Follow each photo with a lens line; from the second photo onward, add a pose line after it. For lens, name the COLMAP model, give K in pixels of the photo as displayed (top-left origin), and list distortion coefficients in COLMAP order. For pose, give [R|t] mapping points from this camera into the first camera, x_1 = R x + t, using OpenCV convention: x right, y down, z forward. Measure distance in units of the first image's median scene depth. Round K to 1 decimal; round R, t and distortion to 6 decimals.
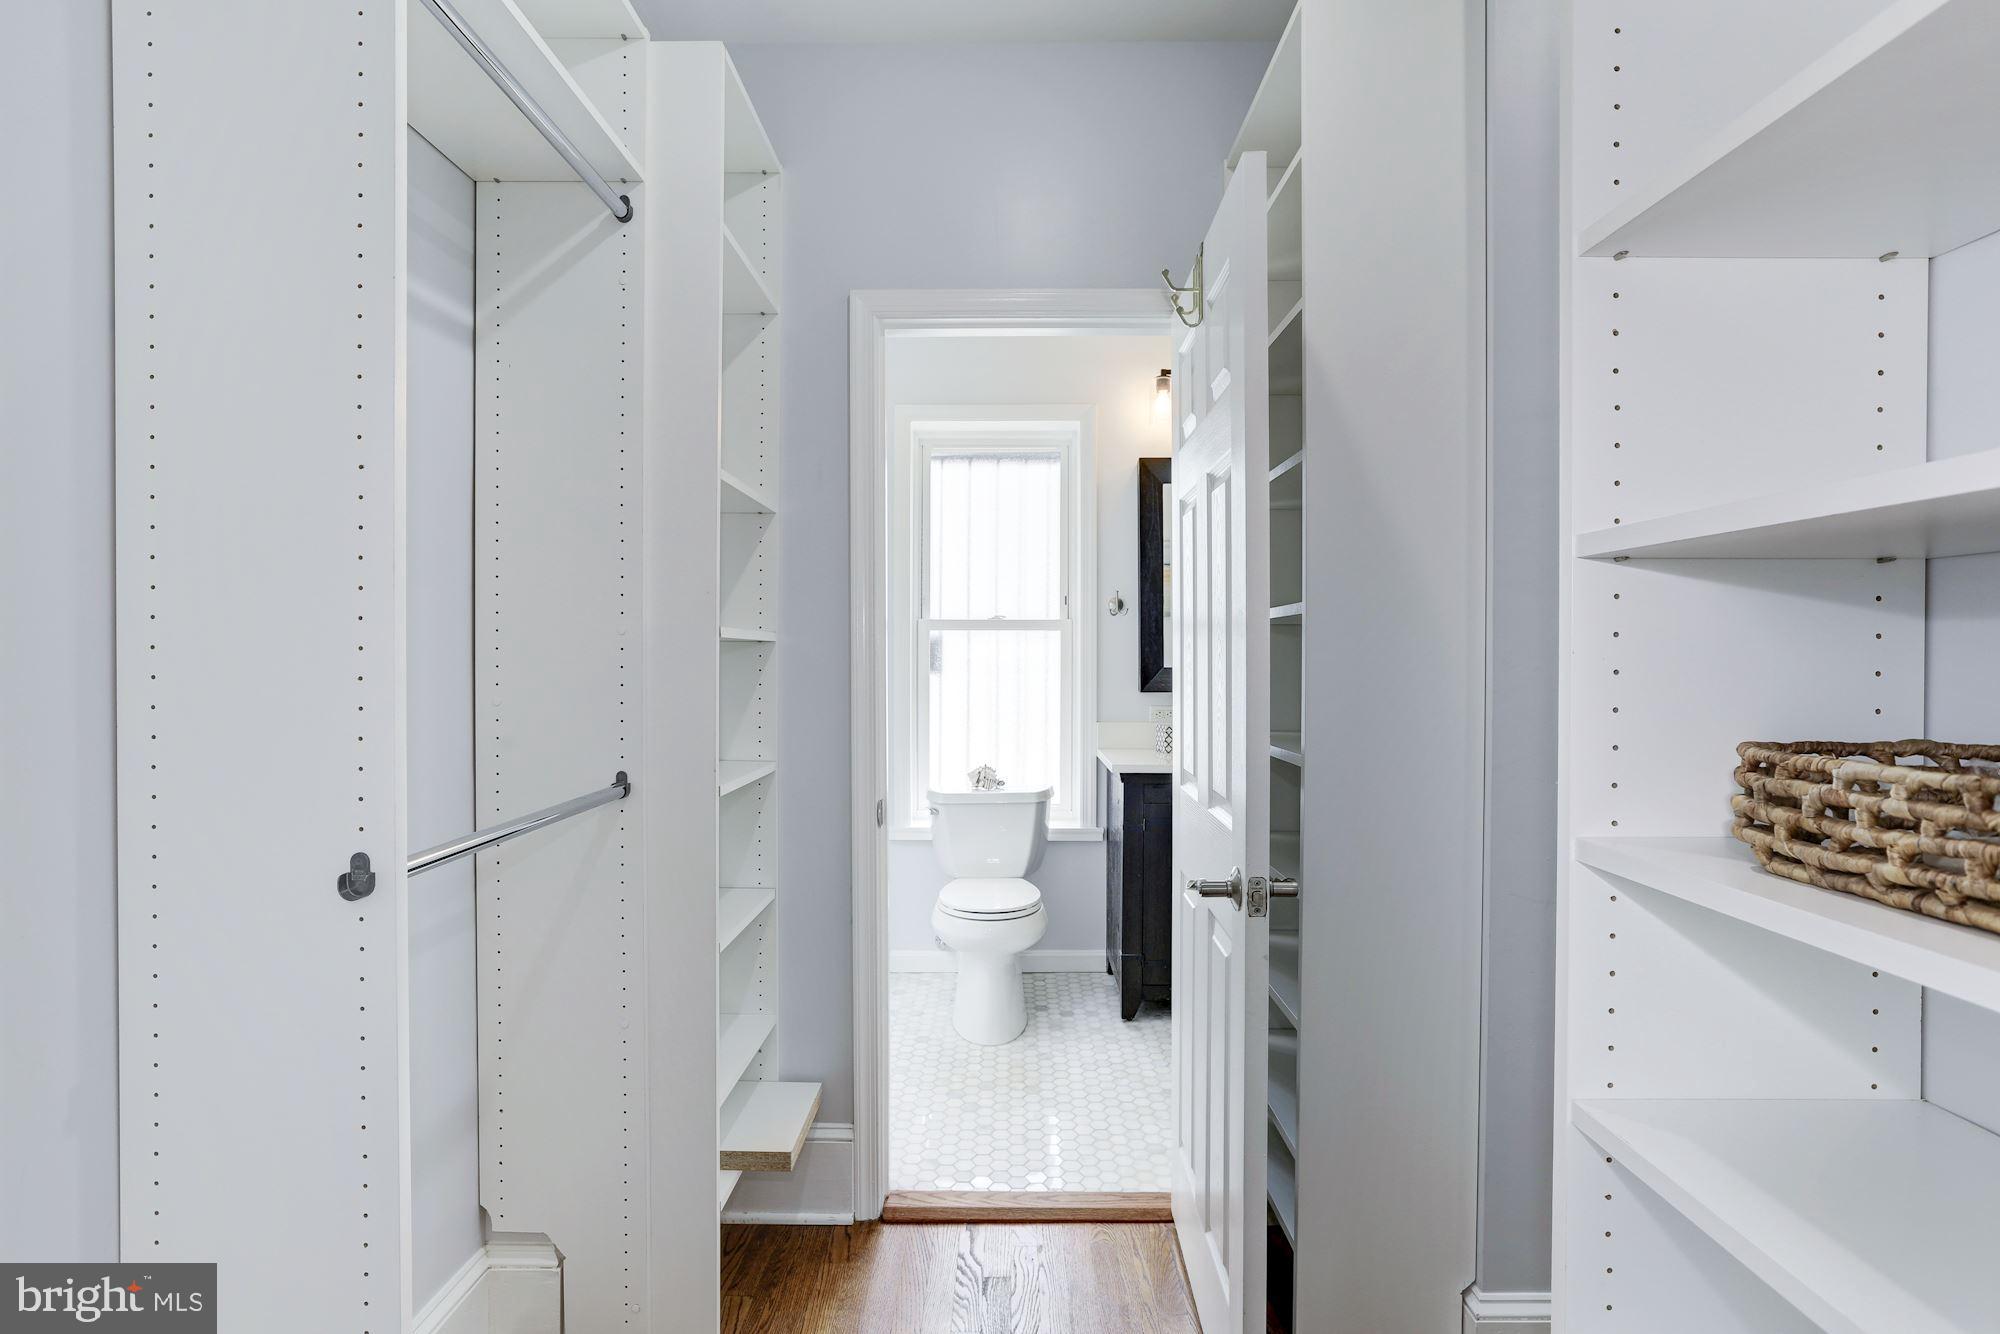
lens RADIAL K [[990.6, 0, 997.9], [0, 990.6, 667.5], [0, 0, 1]] dist [-0.011704, 0.007091]
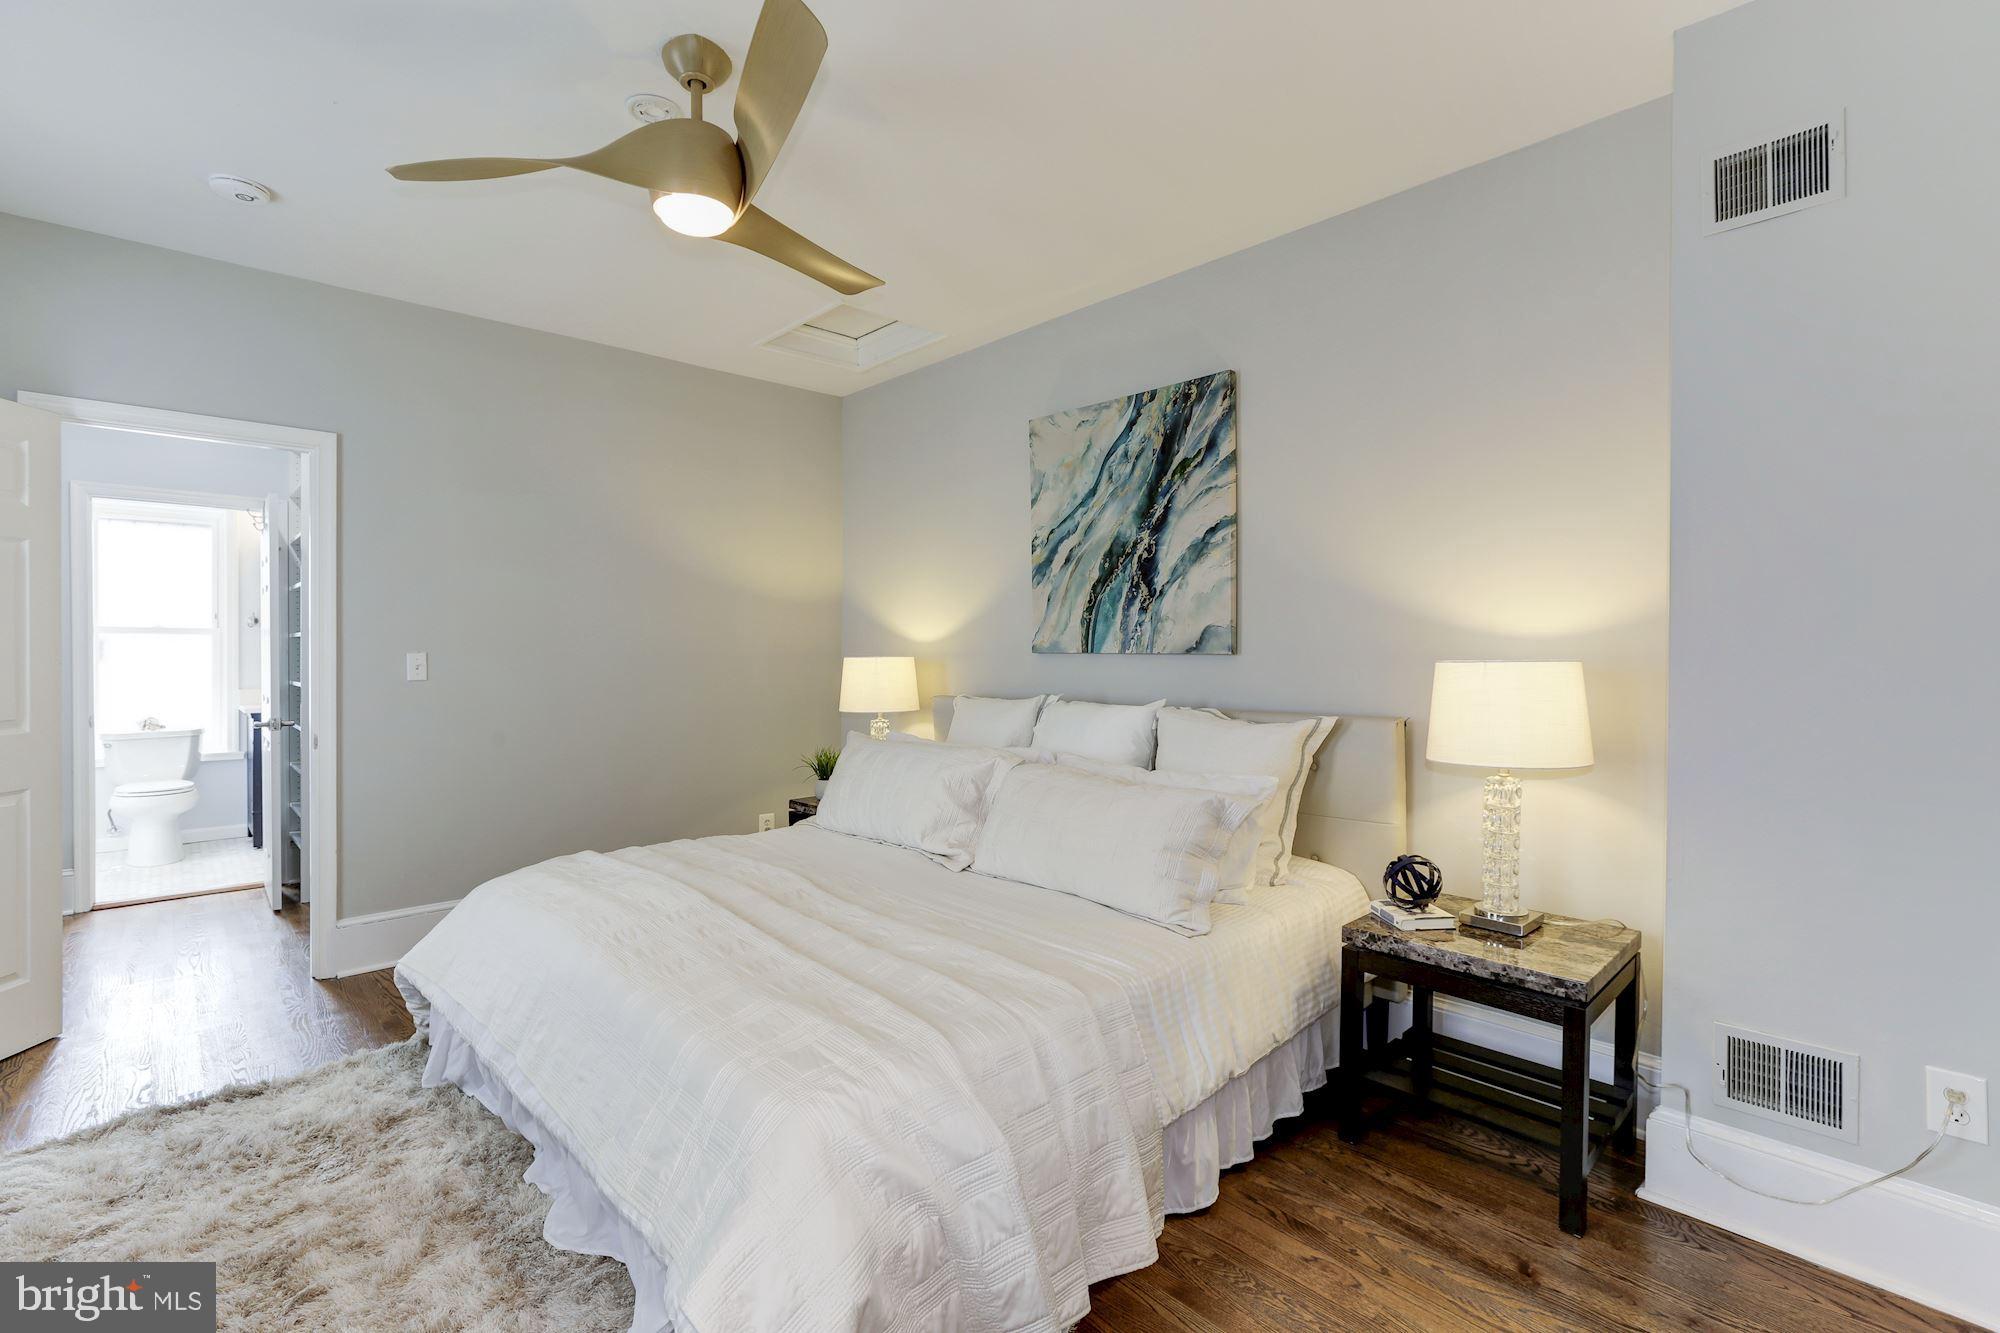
lens RADIAL K [[920.6, 0, 1017.8], [0, 920.6, 661.7], [0, 0, 1]] dist [-0.032901, 0.016127]
pose [[0.717752, -0.004152, 0.696286, -0.025176], [0.006070, 0.999982, -0.000295, 0.016989], [-0.696272, 0.004438, 0.717764, -1.127716]]
